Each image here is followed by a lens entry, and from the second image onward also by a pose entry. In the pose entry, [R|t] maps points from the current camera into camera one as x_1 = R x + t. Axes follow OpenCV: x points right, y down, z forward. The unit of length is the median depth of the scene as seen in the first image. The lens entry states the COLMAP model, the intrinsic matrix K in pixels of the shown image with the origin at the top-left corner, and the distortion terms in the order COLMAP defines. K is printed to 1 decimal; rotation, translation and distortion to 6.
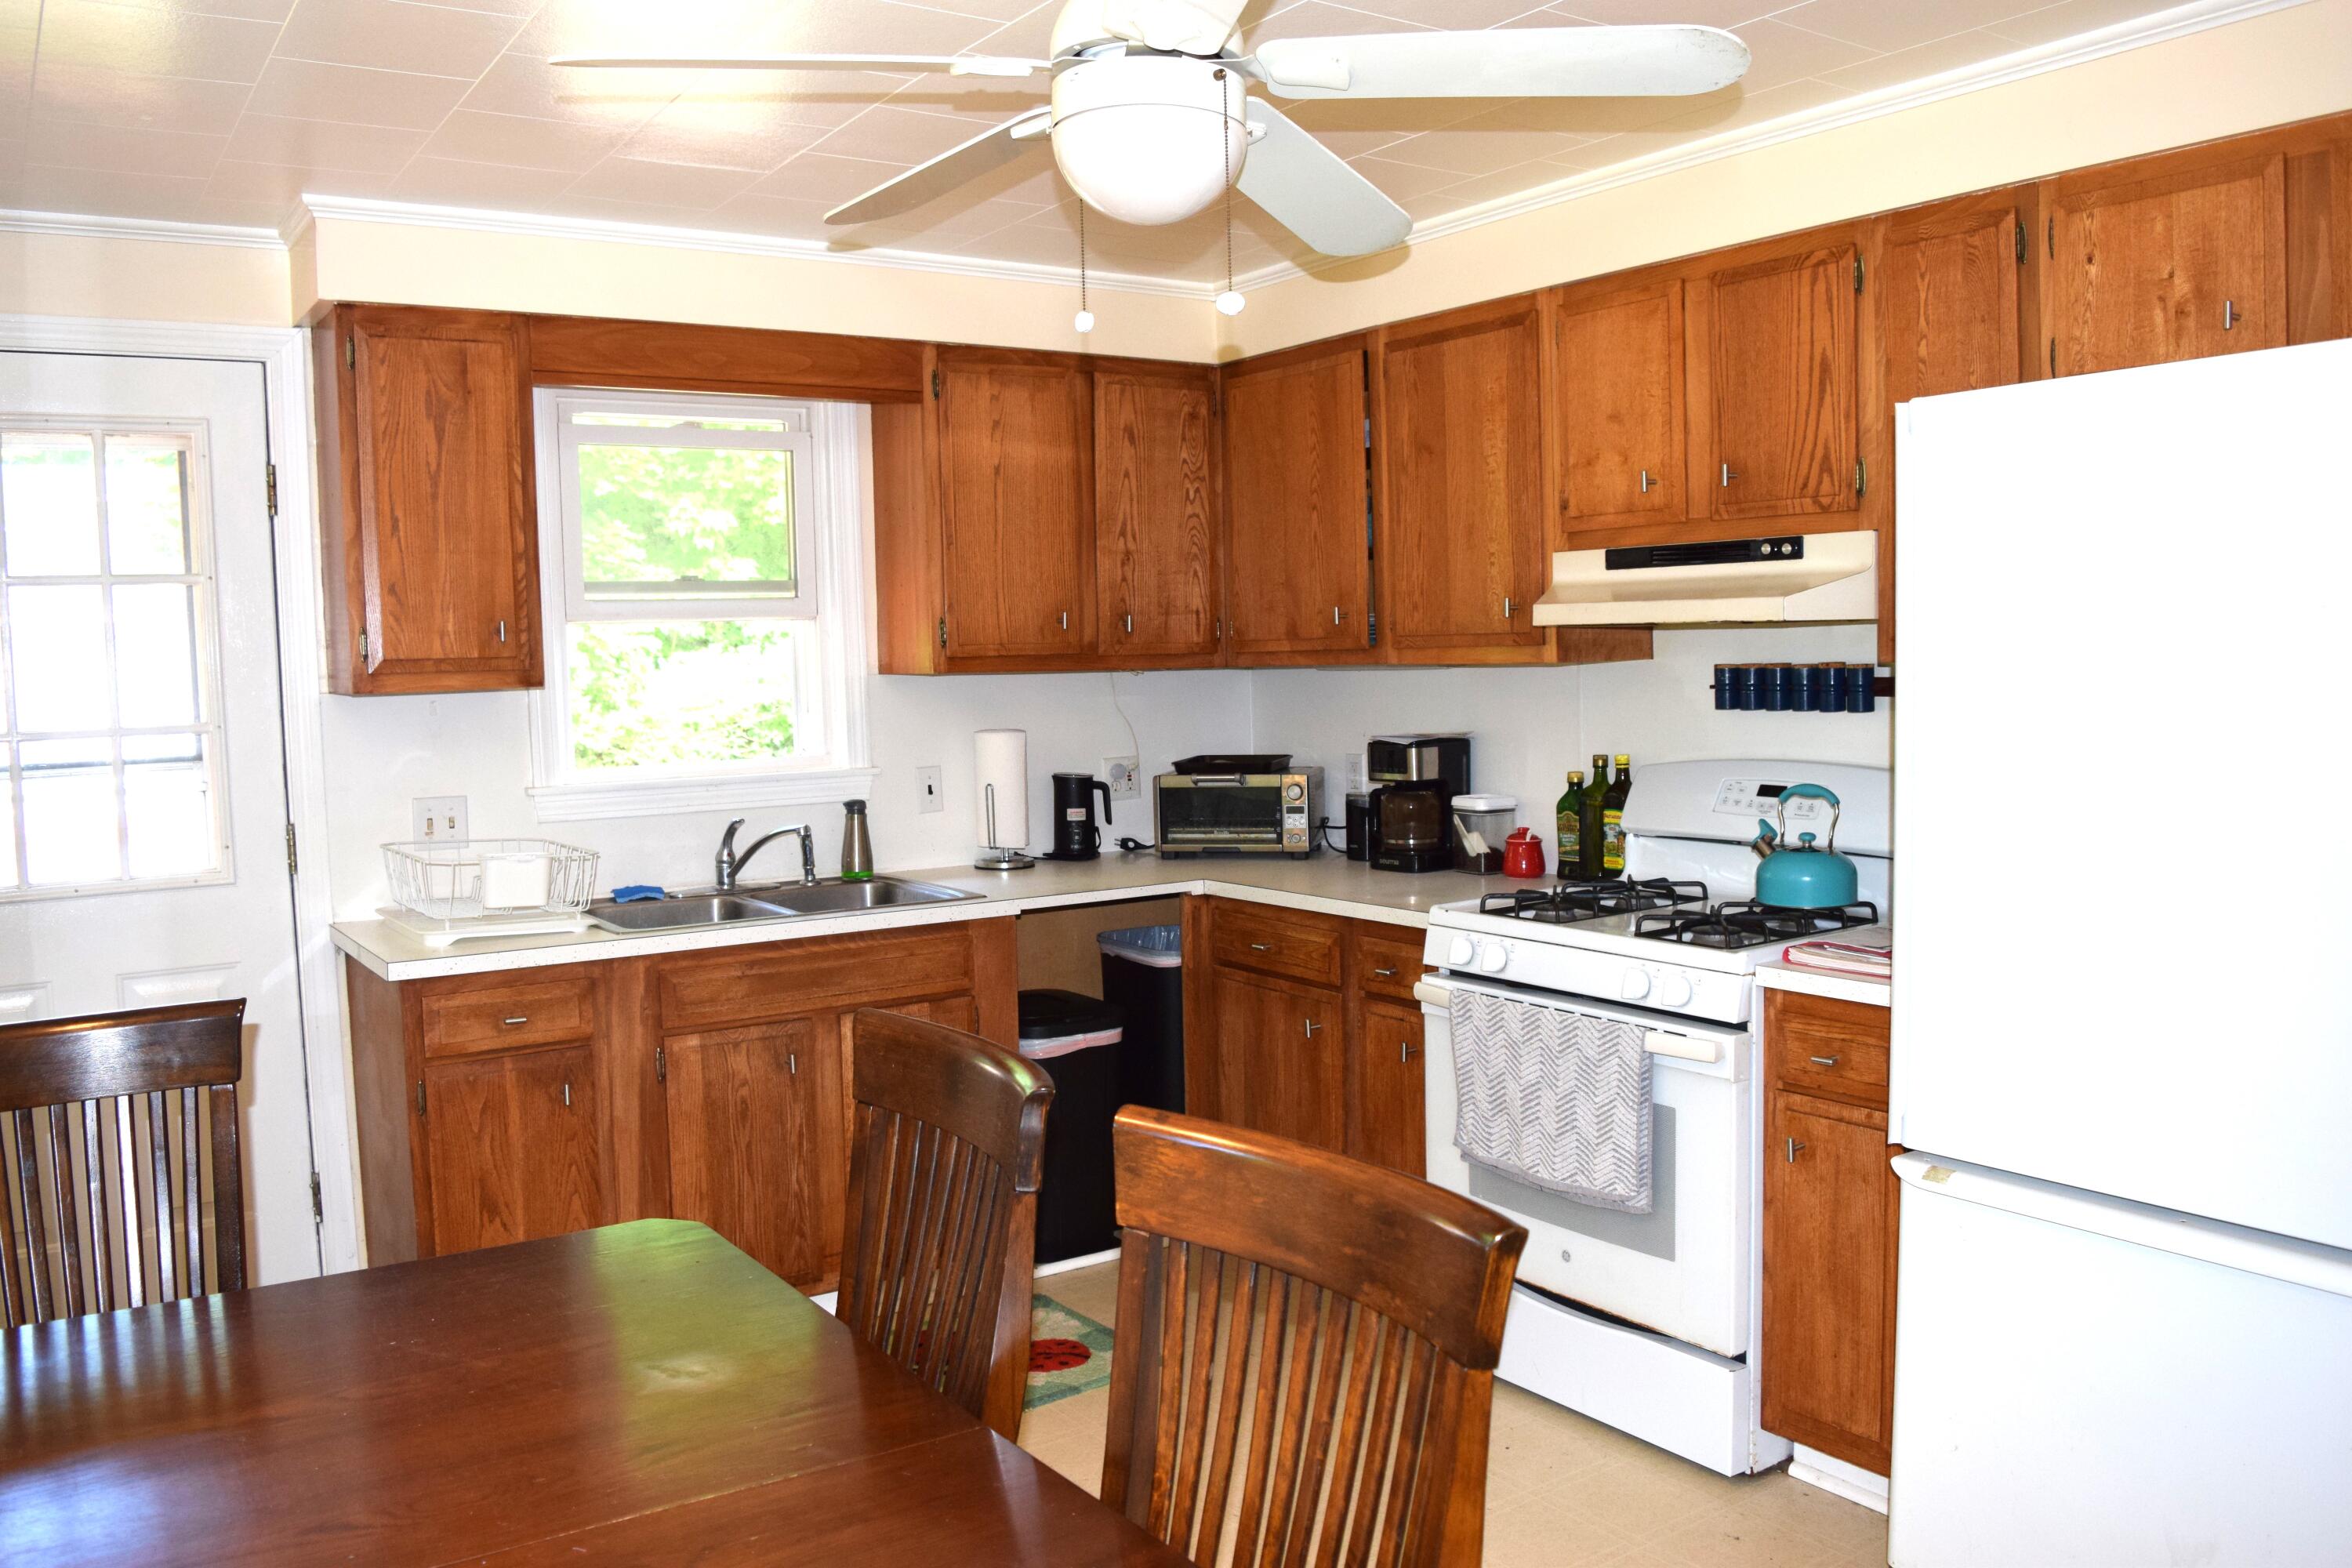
lens RADIAL K [[1888.5, 0, 1167.5], [0, 1888.5, 783.5], [0, 0, 1]] dist [-0.088965, 0.018850]
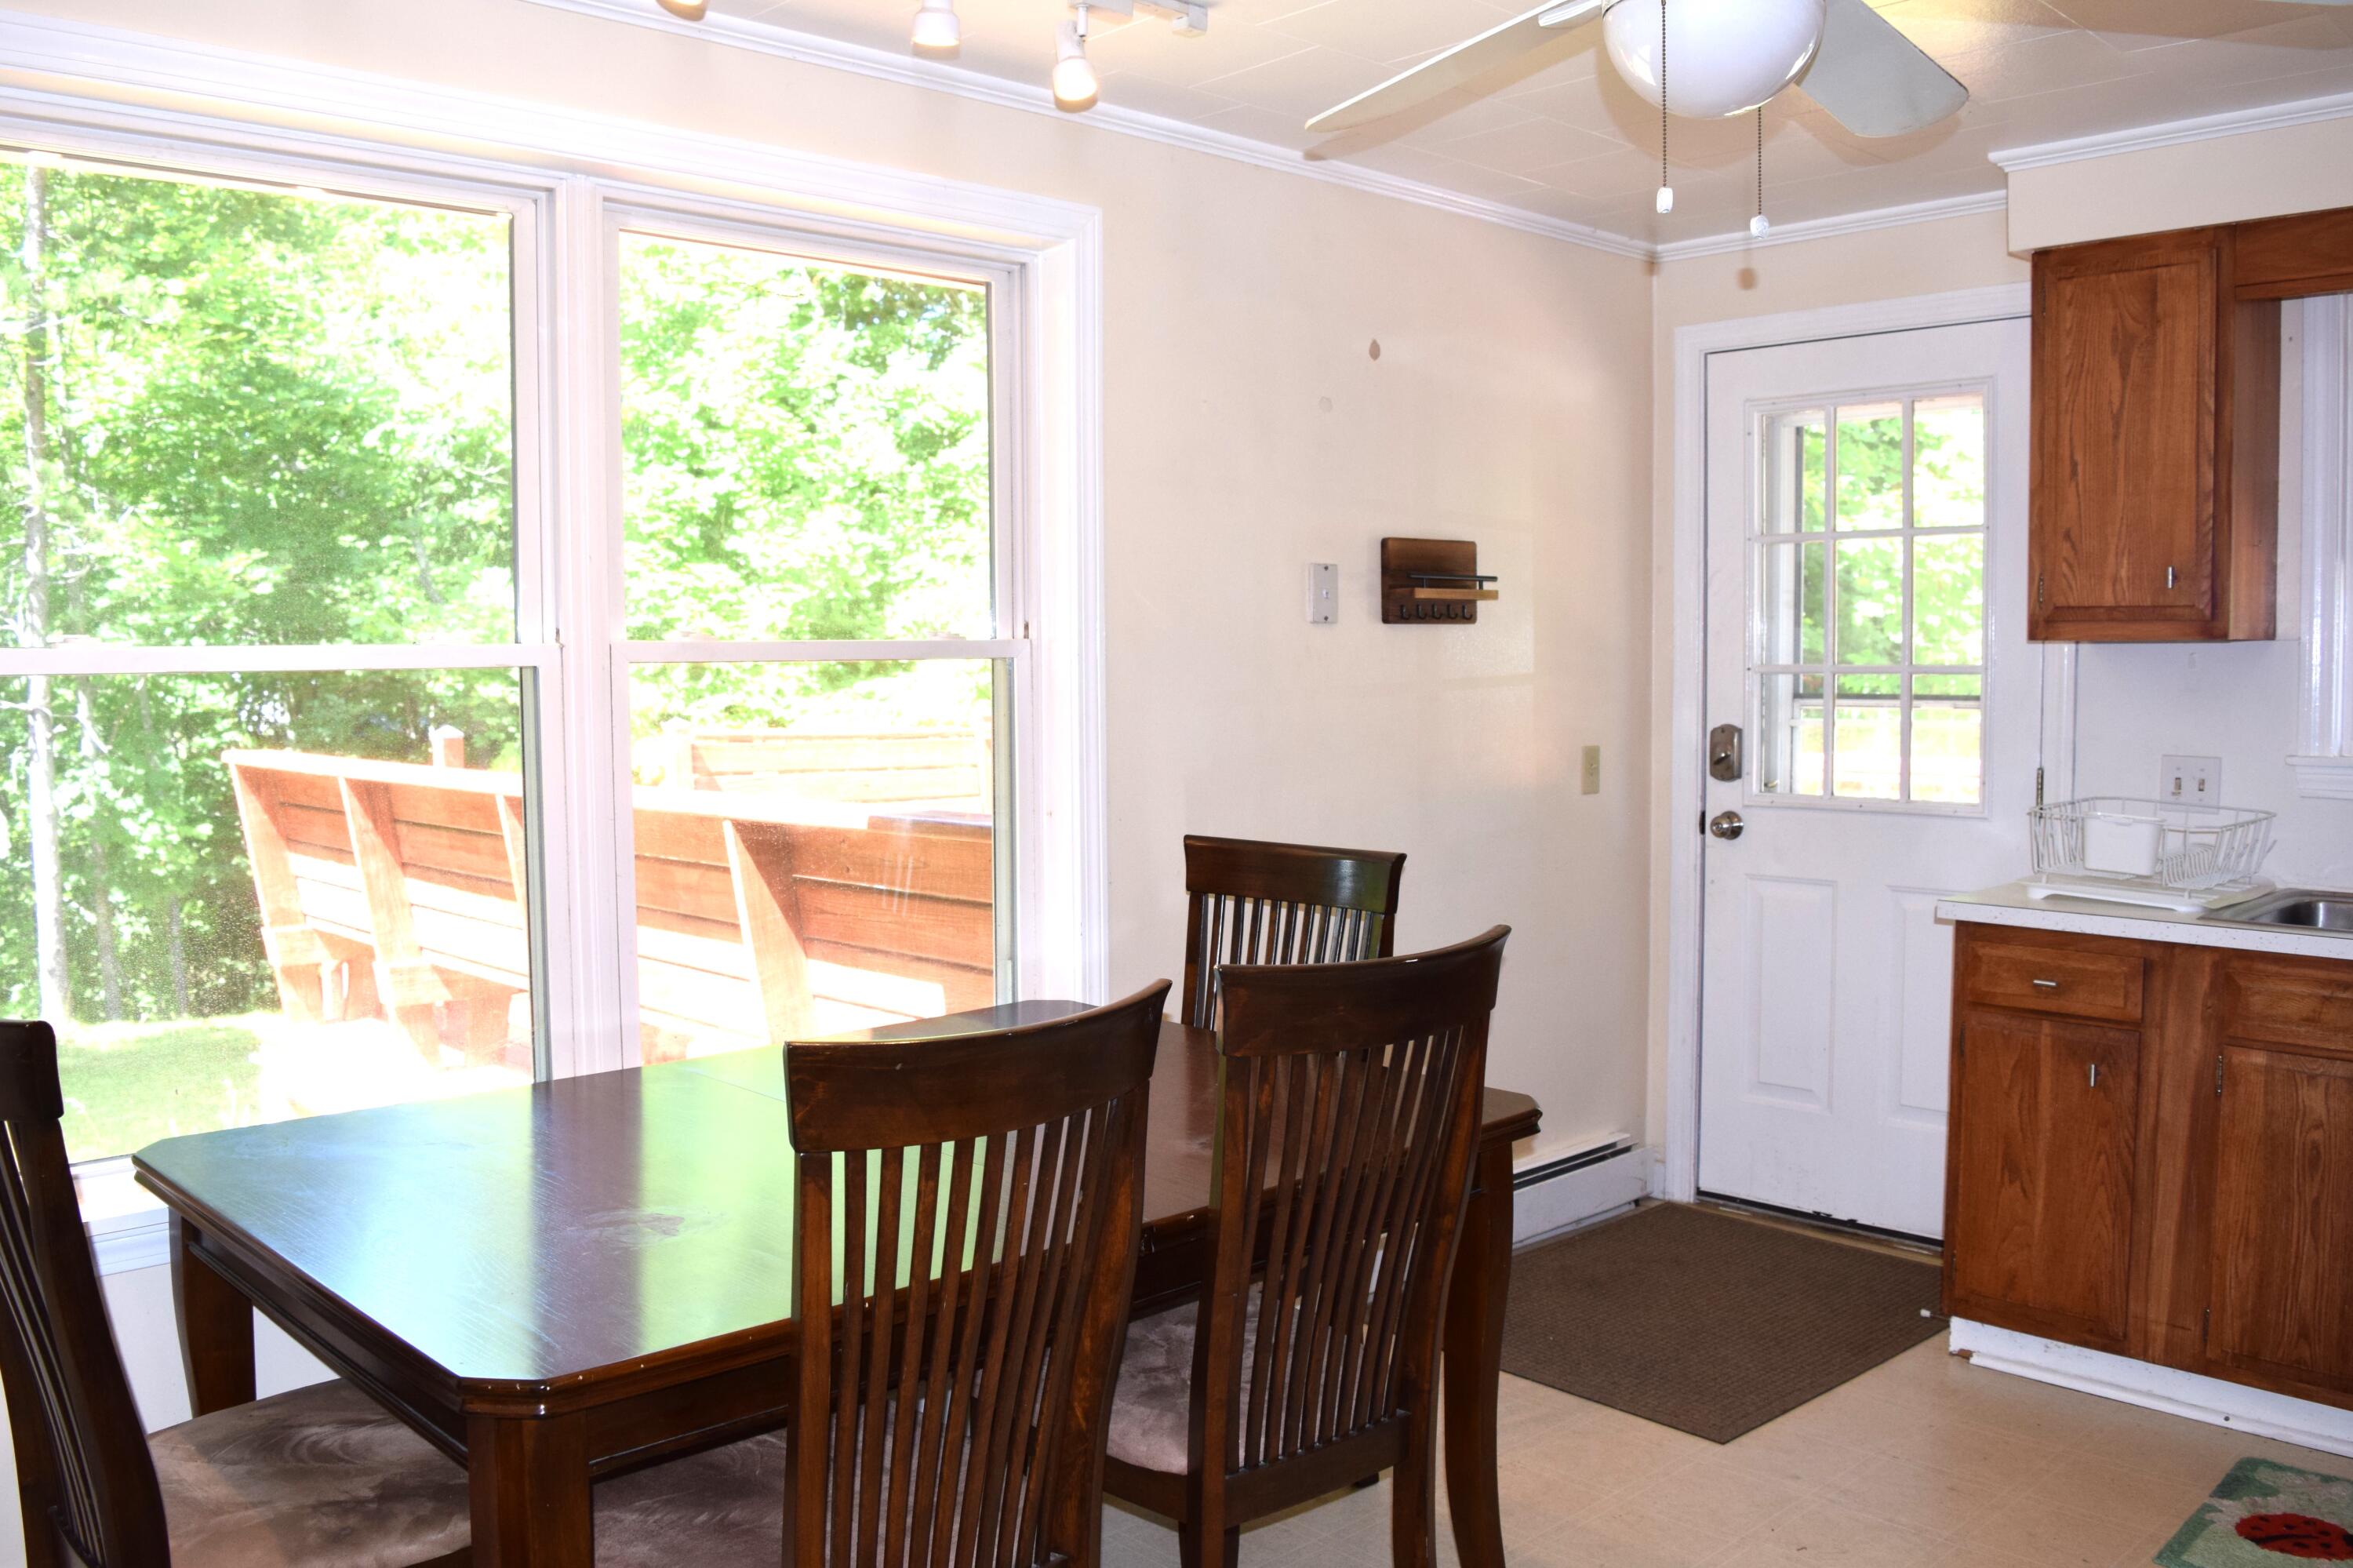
lens RADIAL K [[1889.3, 0, 1168.0], [0, 1889.3, 783.5], [0, 0, 1]] dist [-0.088965, 0.018850]
pose [[0.183449, 0.094146, -0.978511, 0.463743], [-0.073850, 0.993910, 0.081782, -0.018393], [0.980251, 0.057261, 0.189284, 0.353592]]
